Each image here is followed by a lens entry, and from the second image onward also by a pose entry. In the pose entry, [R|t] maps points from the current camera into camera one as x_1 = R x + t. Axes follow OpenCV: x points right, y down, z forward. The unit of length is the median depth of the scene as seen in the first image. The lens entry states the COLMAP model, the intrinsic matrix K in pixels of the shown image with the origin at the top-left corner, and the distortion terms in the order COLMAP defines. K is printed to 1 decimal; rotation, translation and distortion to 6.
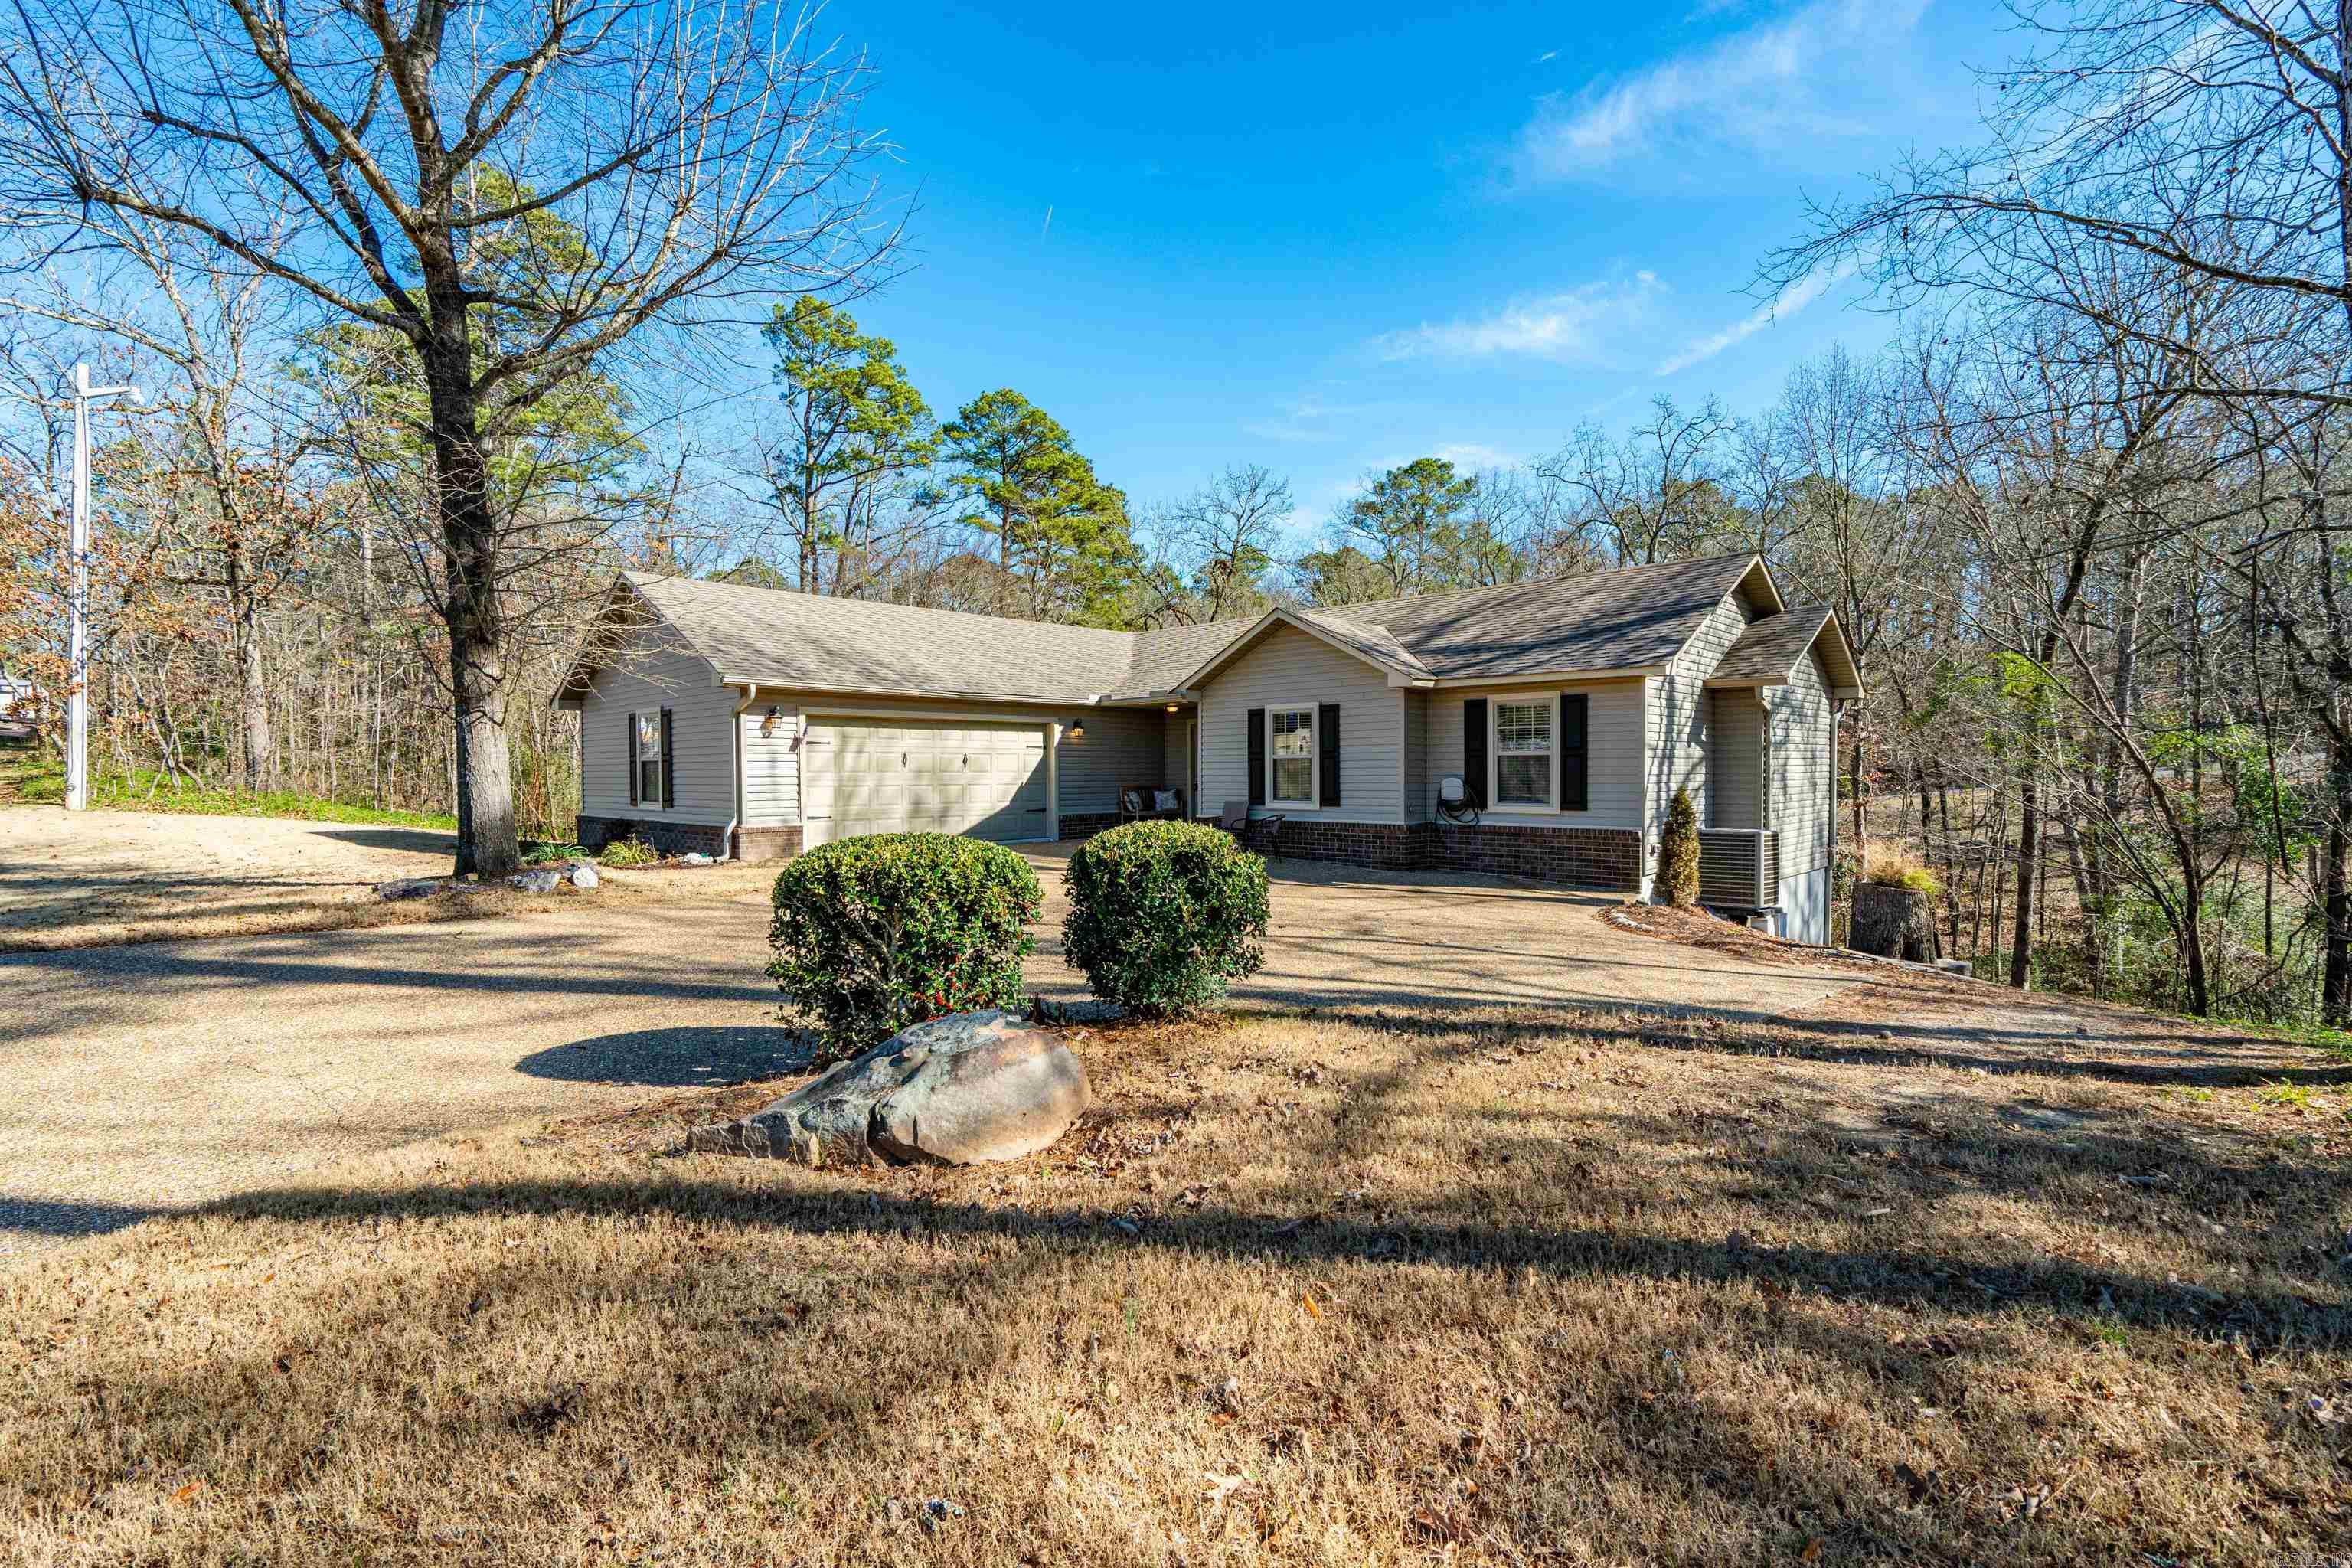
lens RADIAL K [[1061.8, 0, 1176.0], [0, 1061.8, 784.0], [0, 0, 1]] dist [-0.001143, 0.000824]
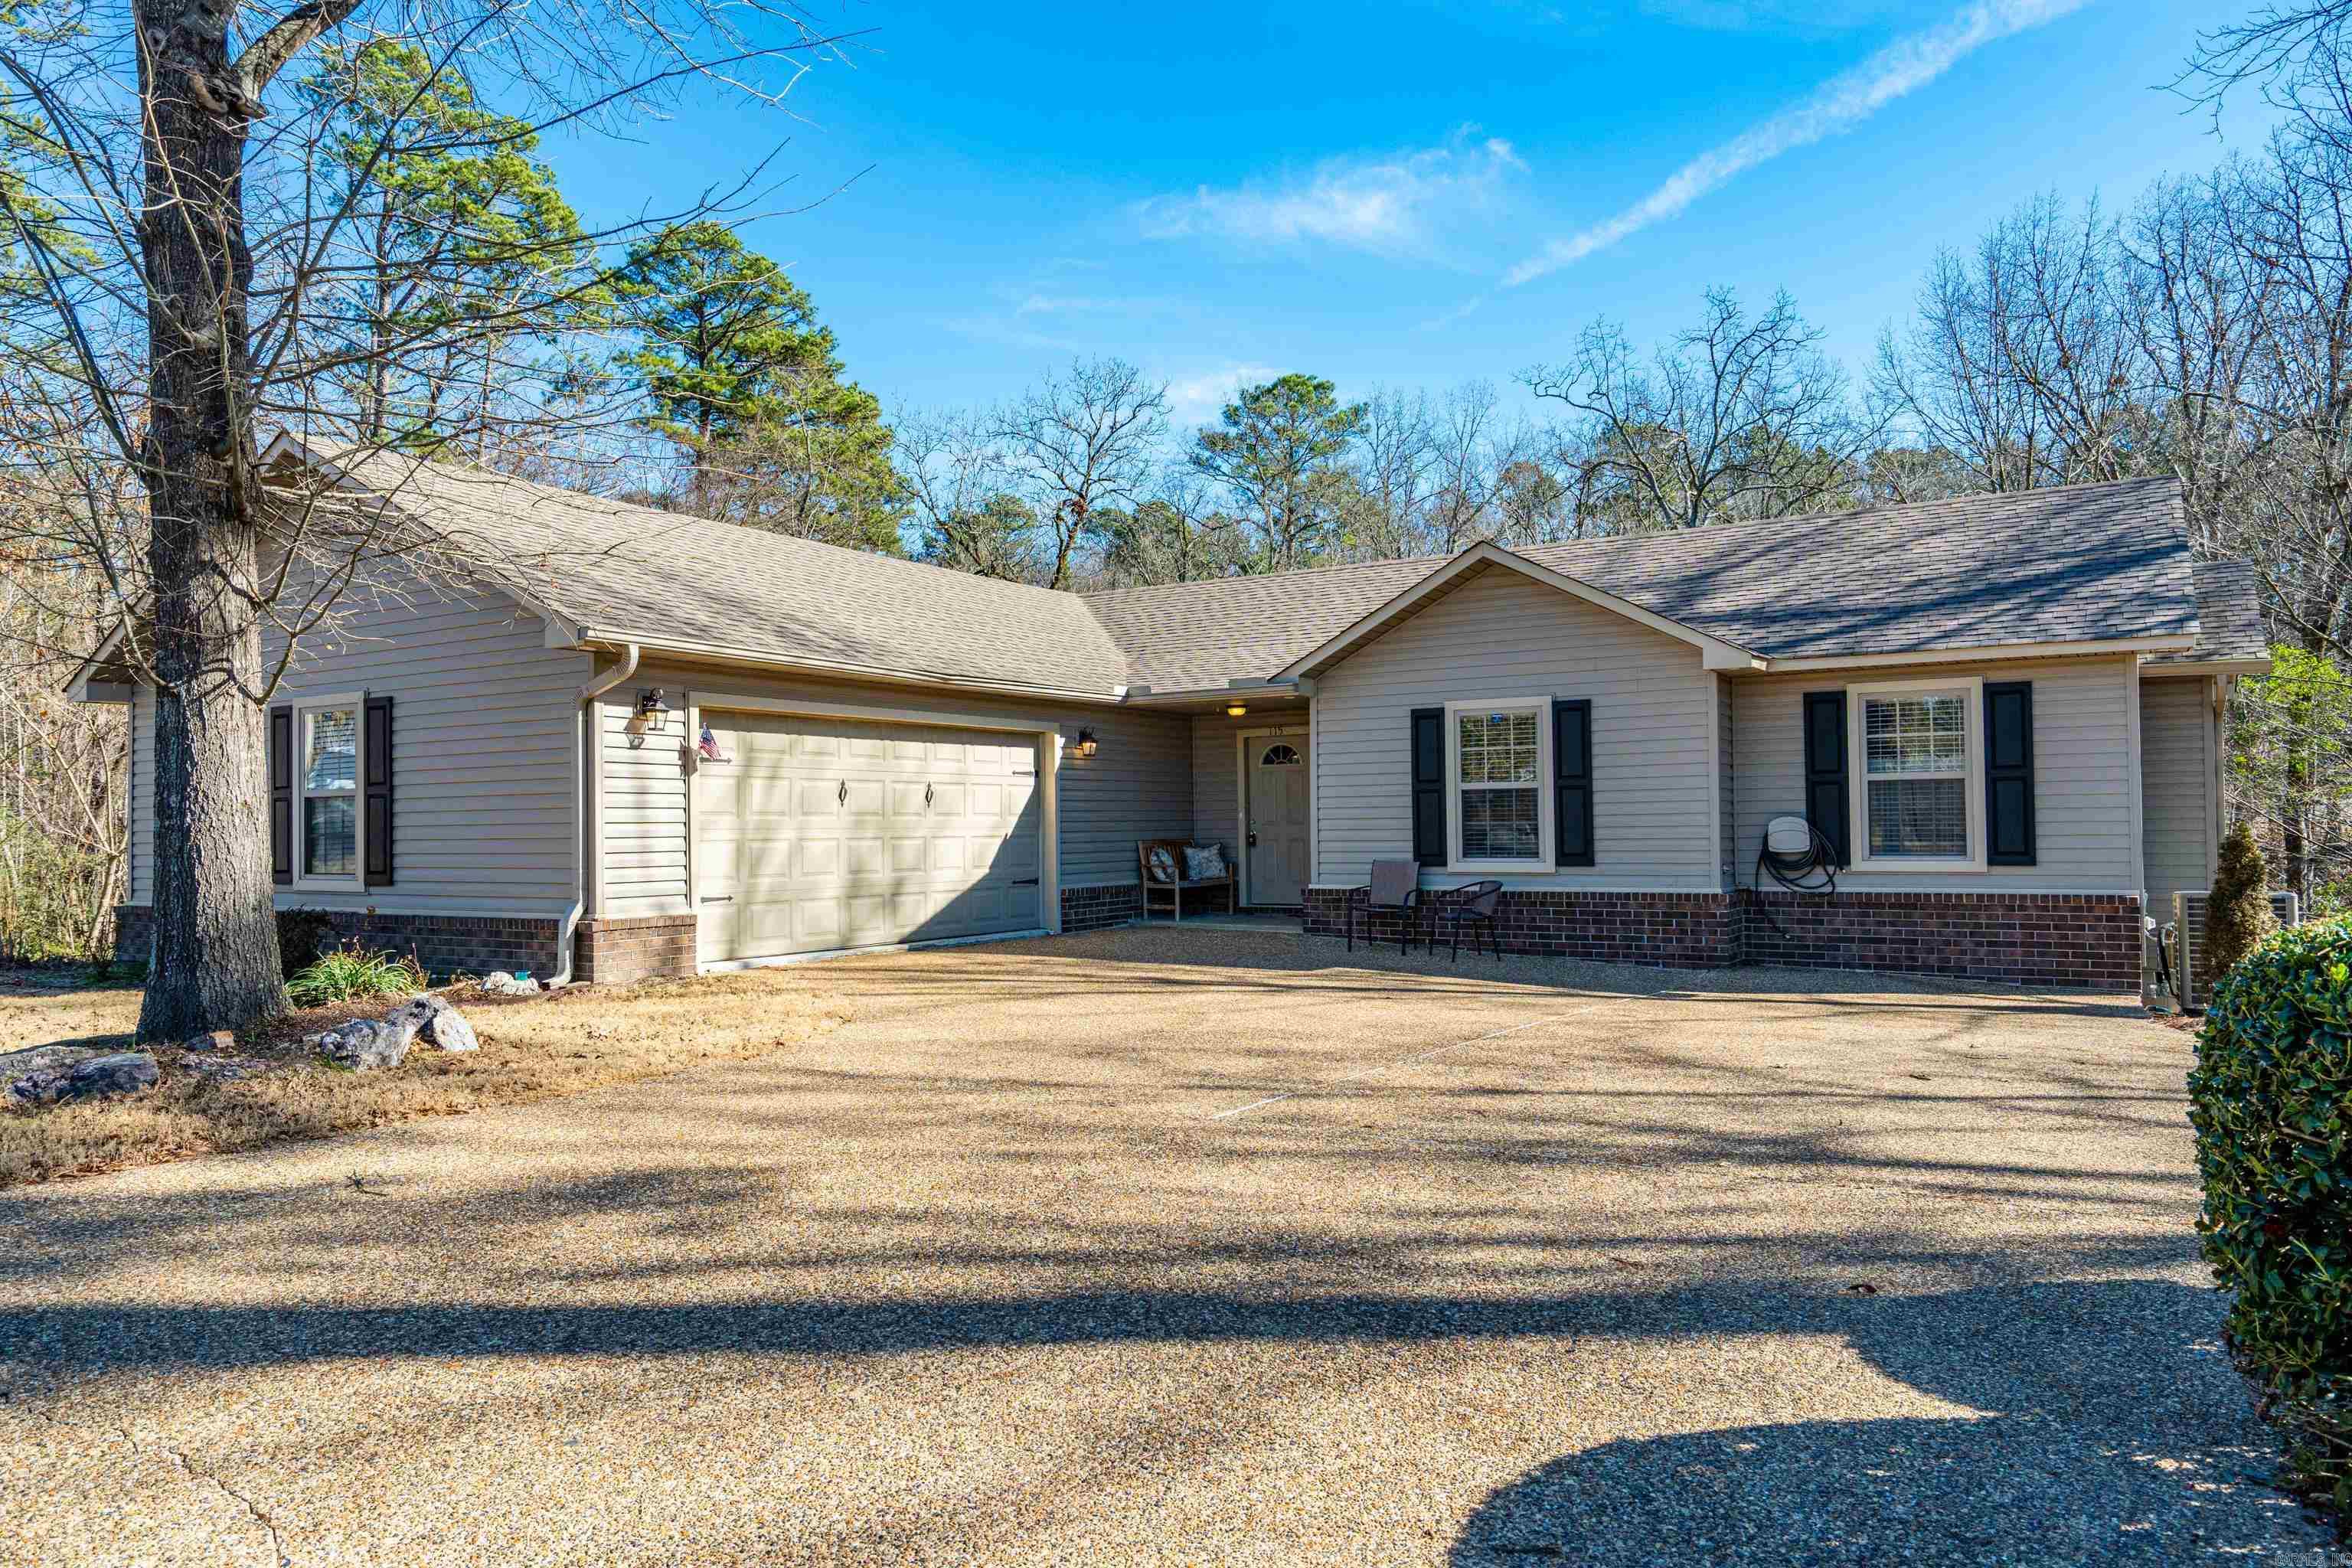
lens RADIAL K [[1540.3, 0, 1176.0], [0, 1540.3, 794.6], [0, 0, 1]] dist [0.005380, 0.001821]
pose [[0.976922, -0.003009, 0.213575, -0.268794], [0.010393, 0.999386, -0.033460, 0.007144], [-0.213343, 0.034907, 0.976353, 0.182725]]
